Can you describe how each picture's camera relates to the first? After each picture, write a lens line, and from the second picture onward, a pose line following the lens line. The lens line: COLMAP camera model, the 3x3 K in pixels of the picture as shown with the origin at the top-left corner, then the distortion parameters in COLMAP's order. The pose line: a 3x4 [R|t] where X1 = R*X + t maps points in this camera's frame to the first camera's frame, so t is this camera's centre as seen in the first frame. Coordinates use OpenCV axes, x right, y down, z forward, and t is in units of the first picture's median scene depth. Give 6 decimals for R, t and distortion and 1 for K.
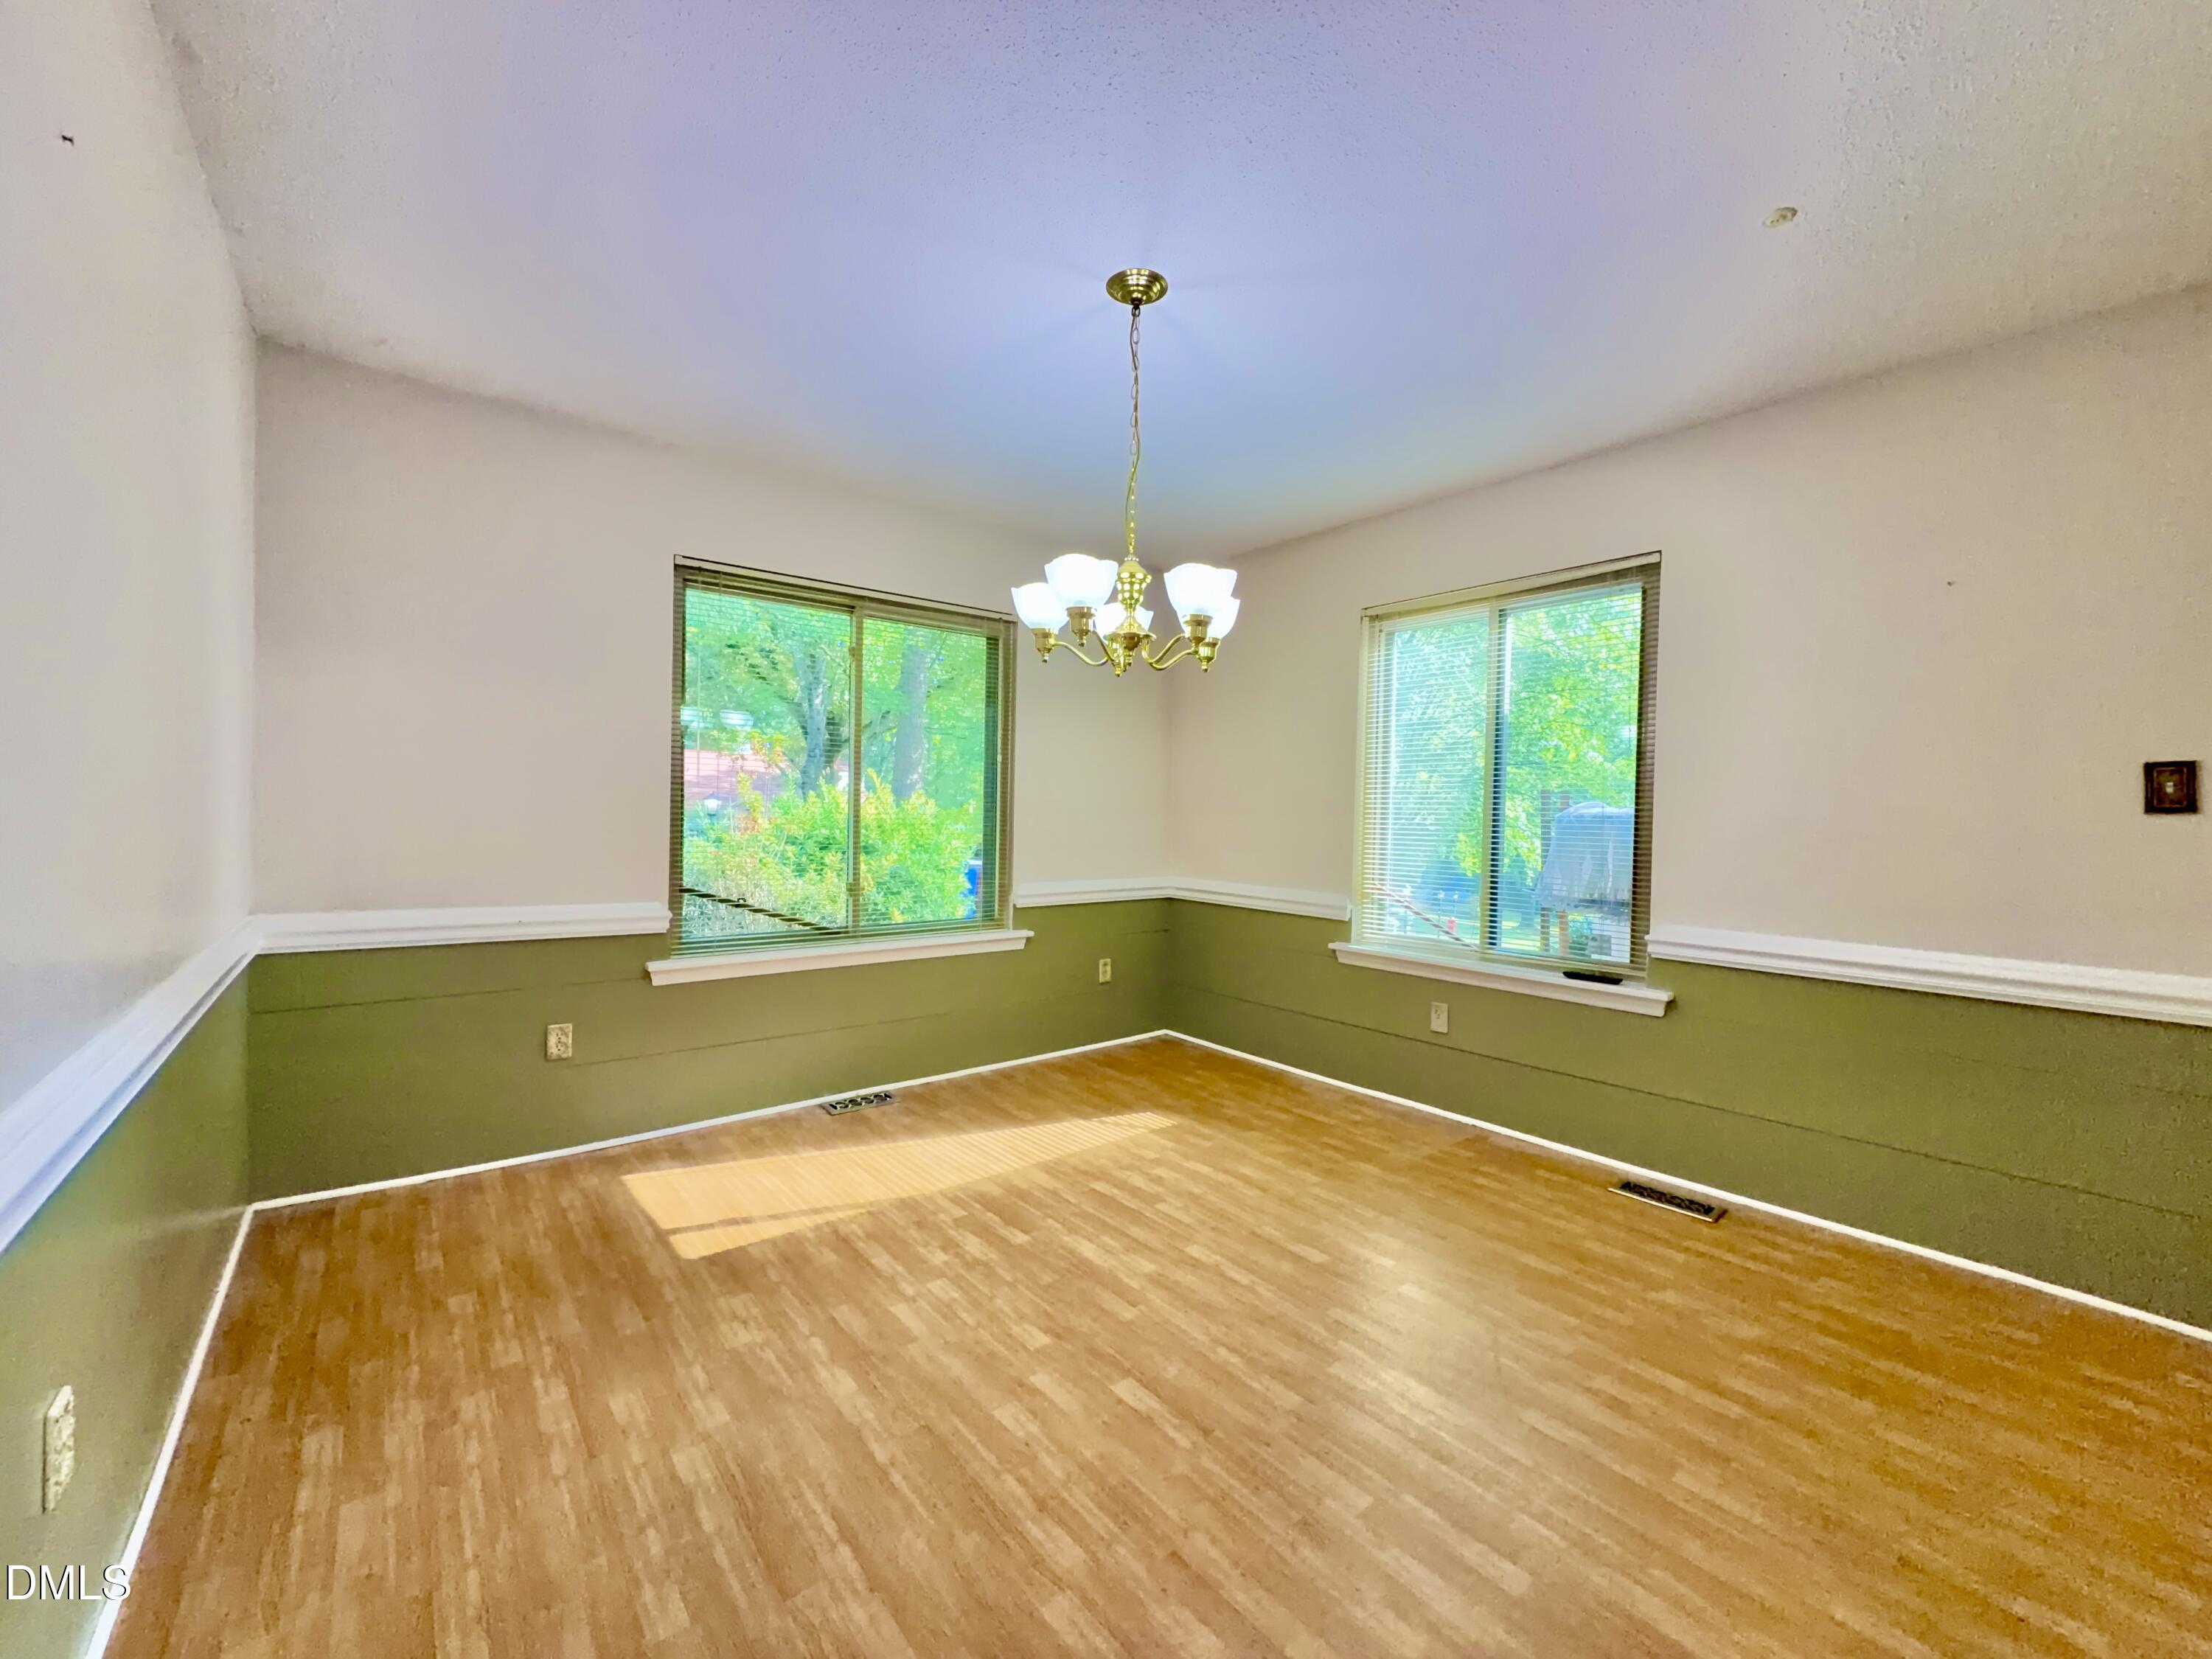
lens RADIAL K [[876.1, 0, 1107.4], [0, 876.1, 831.2], [0, 0, 1]] dist [-0.000123, -0.000299]
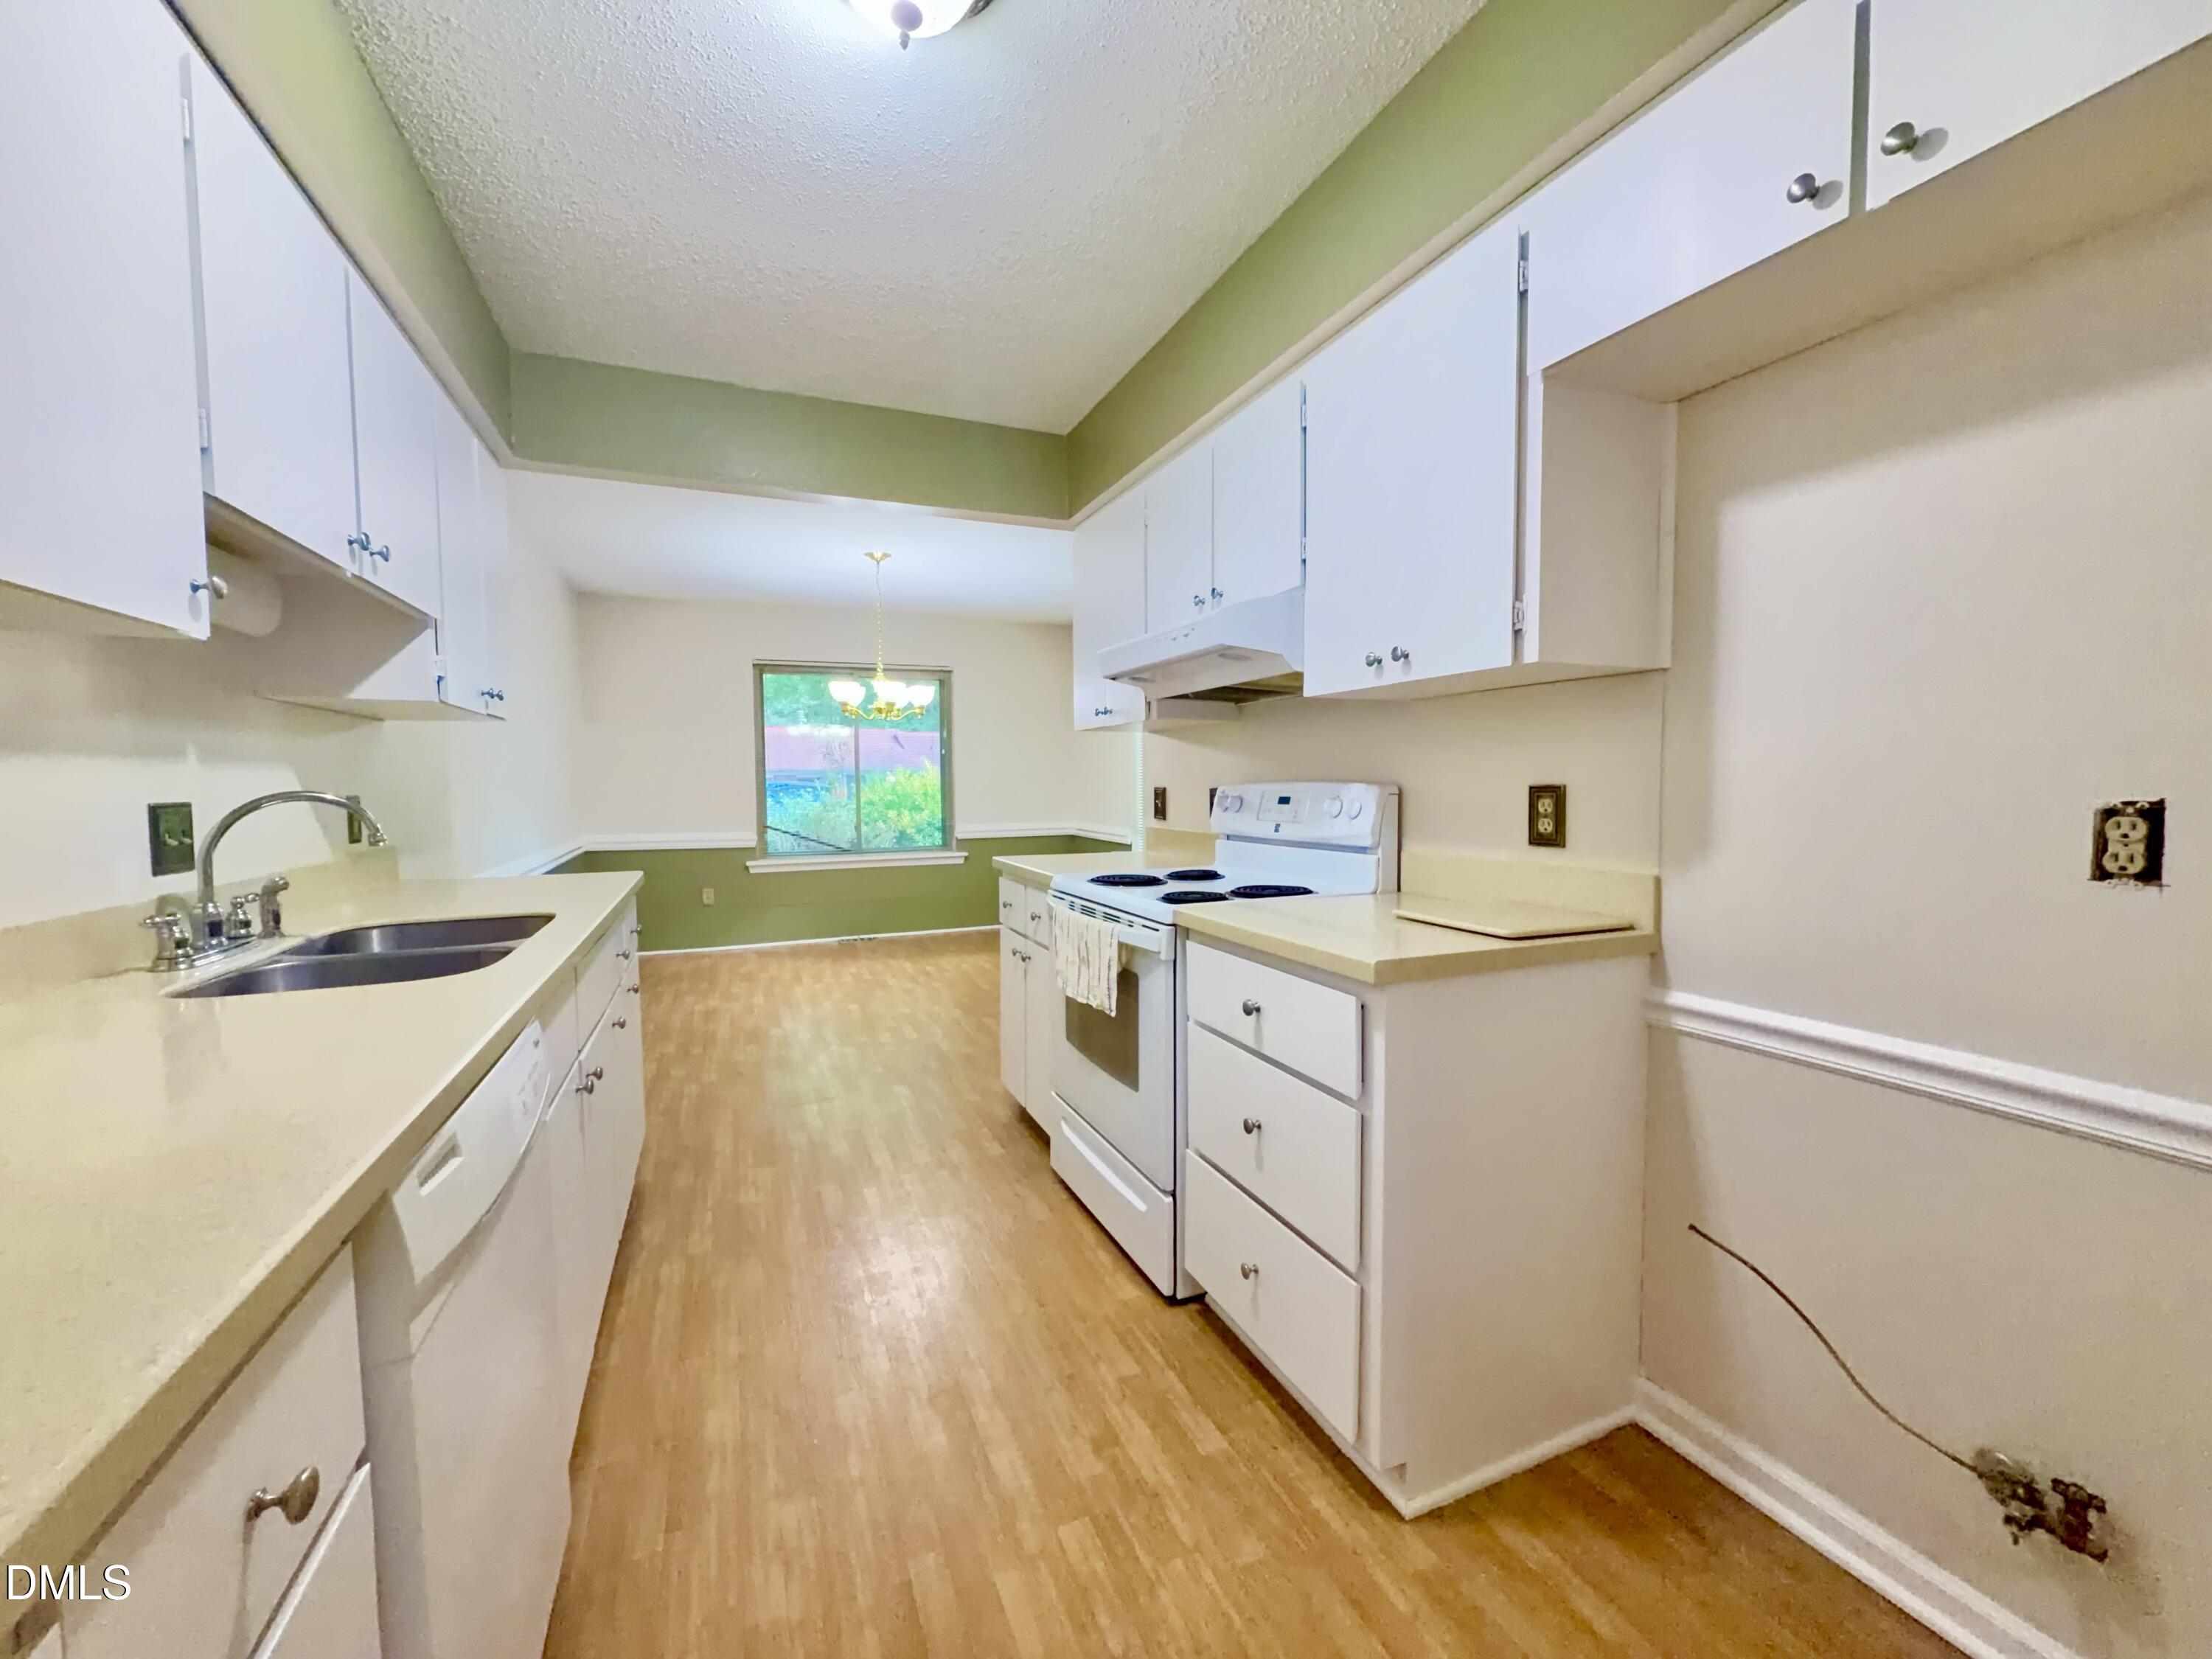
lens RADIAL K [[876.1, 0, 1107.4], [0, 876.1, 831.2], [0, 0, 1]] dist [-0.000123, -0.000299]
pose [[0.964735, -0.009111, -0.263065, 0.825912], [0.018080, 0.999334, 0.031692, 0.030132], [0.262601, -0.035330, 0.964257, -0.748163]]
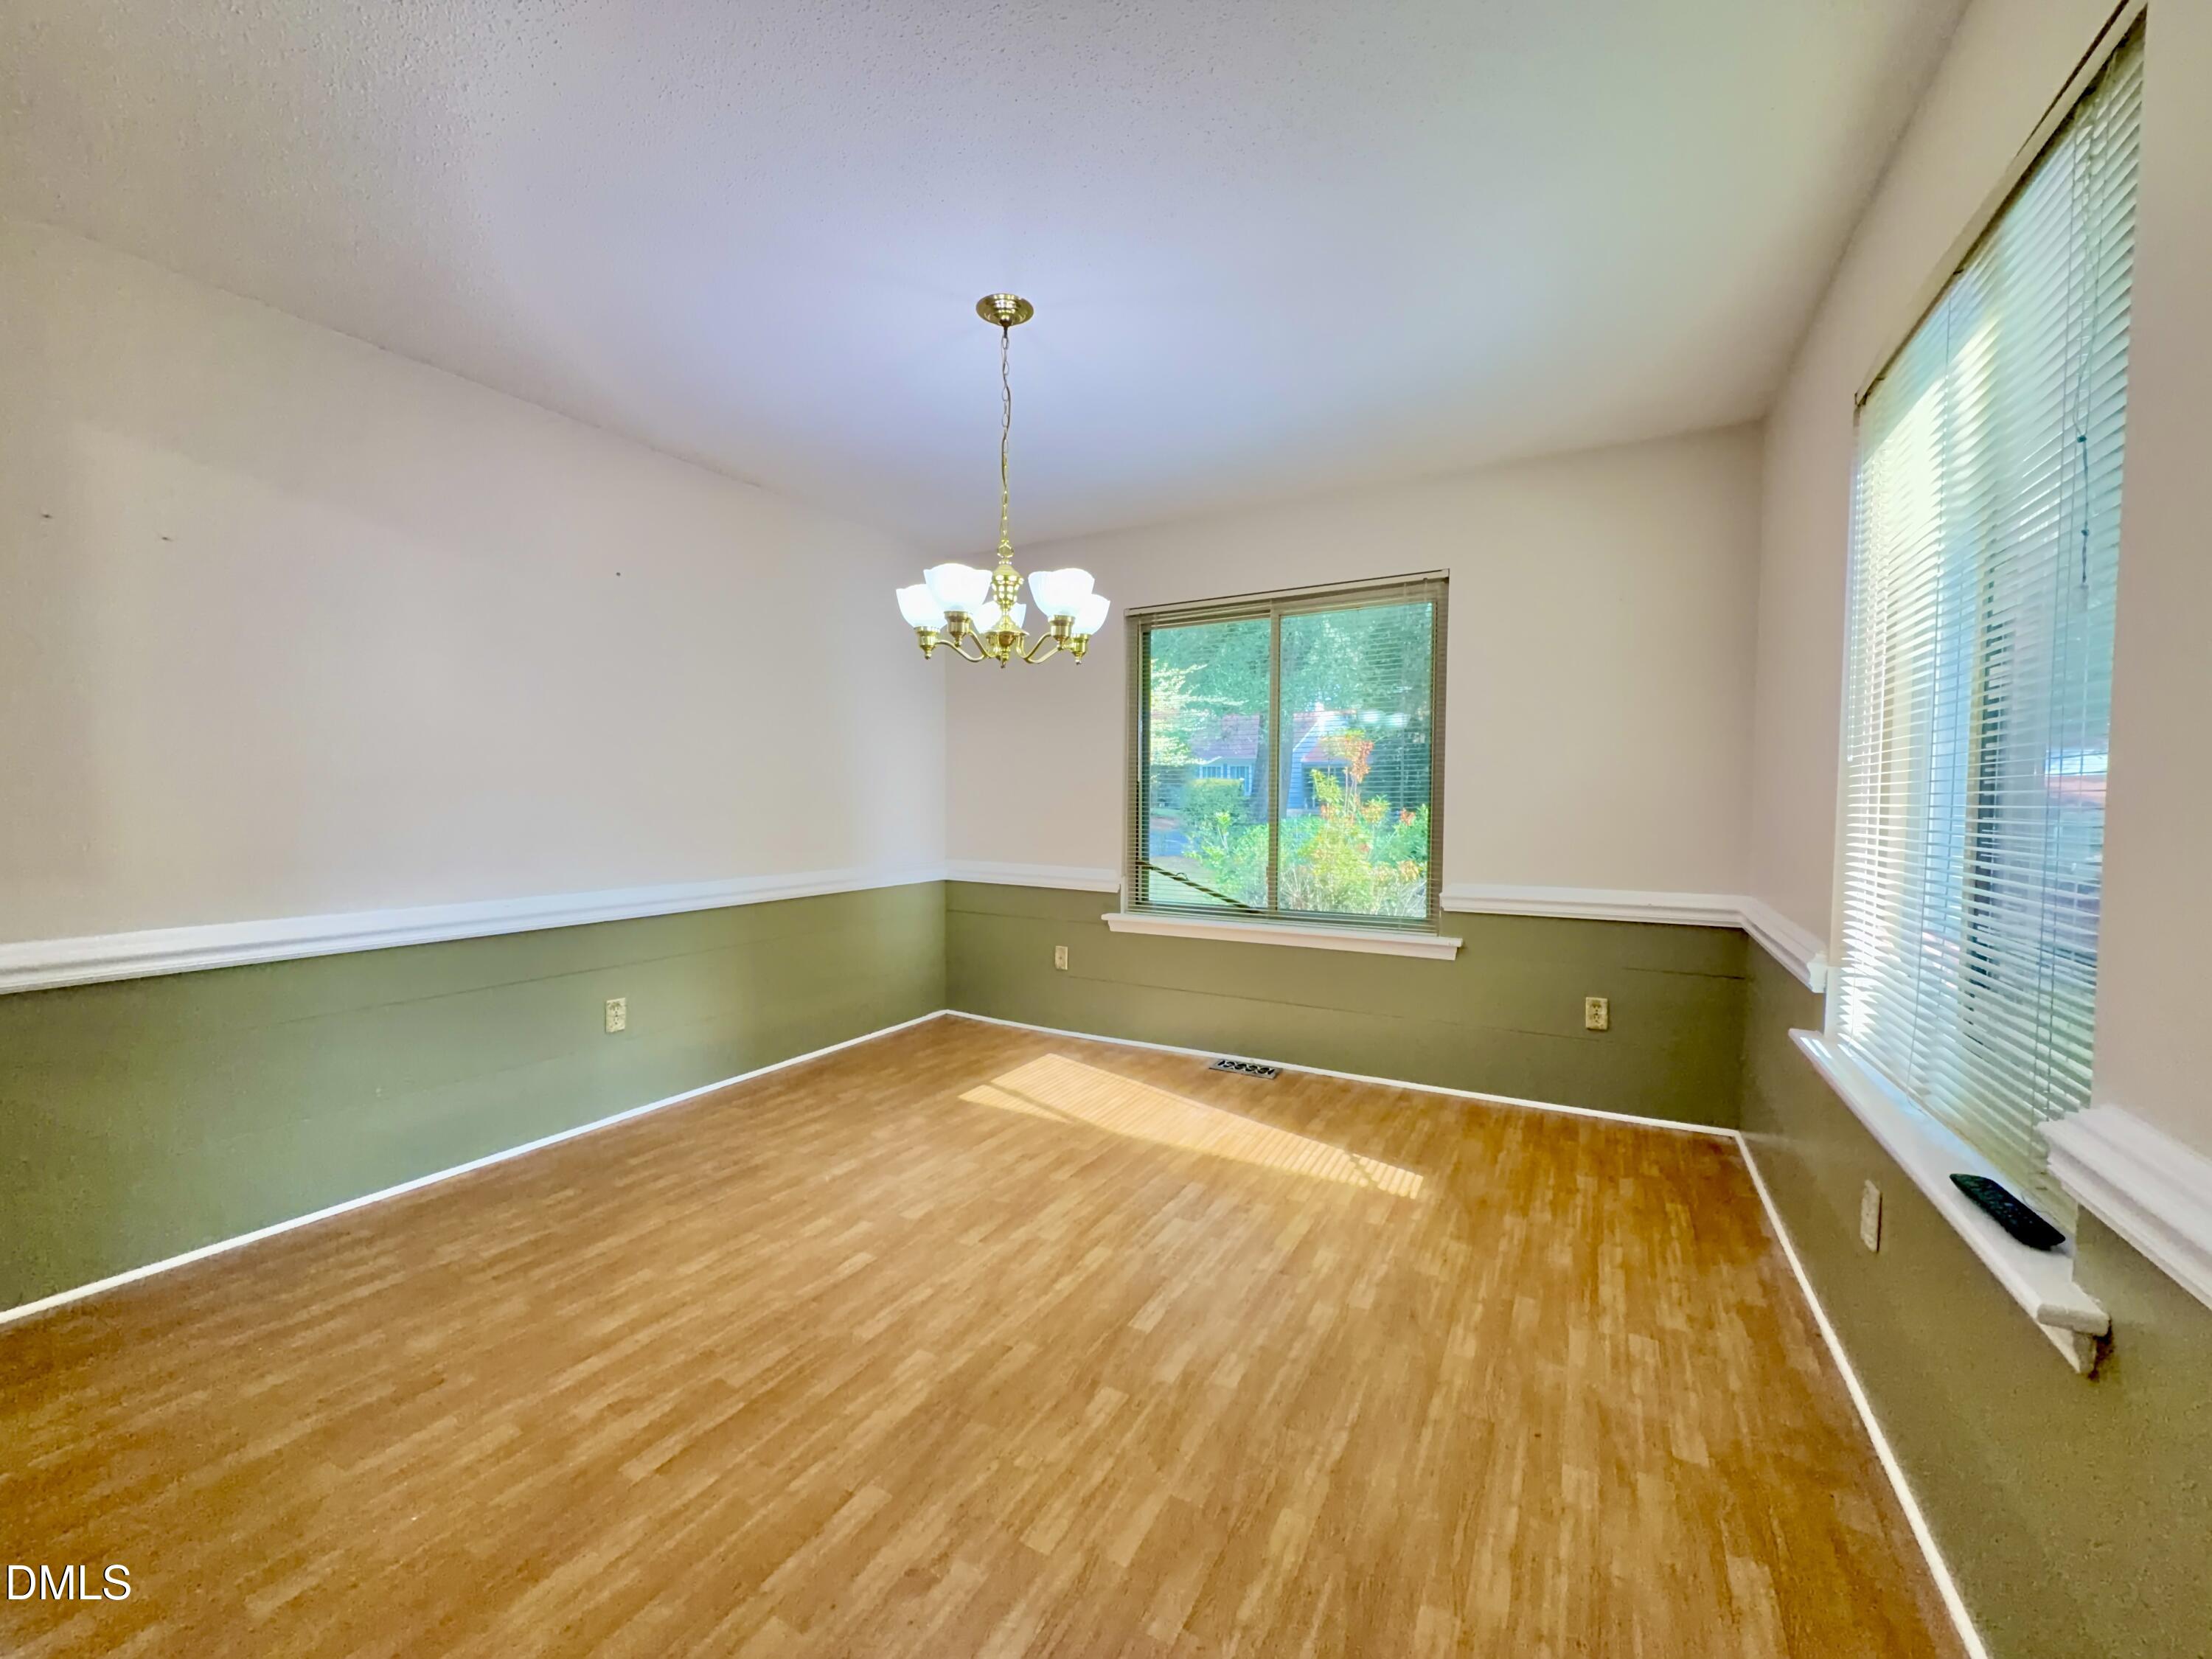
lens RADIAL K [[876.1, 0, 1107.4], [0, 876.1, 831.2], [0, 0, 1]] dist [-0.000123, -0.000299]
pose [[0.371279, 0.016083, -0.928382, 0.744754], [-0.014059, 0.999833, 0.011699, 0.005140], [0.928415, 0.008709, 0.371443, 0.489880]]
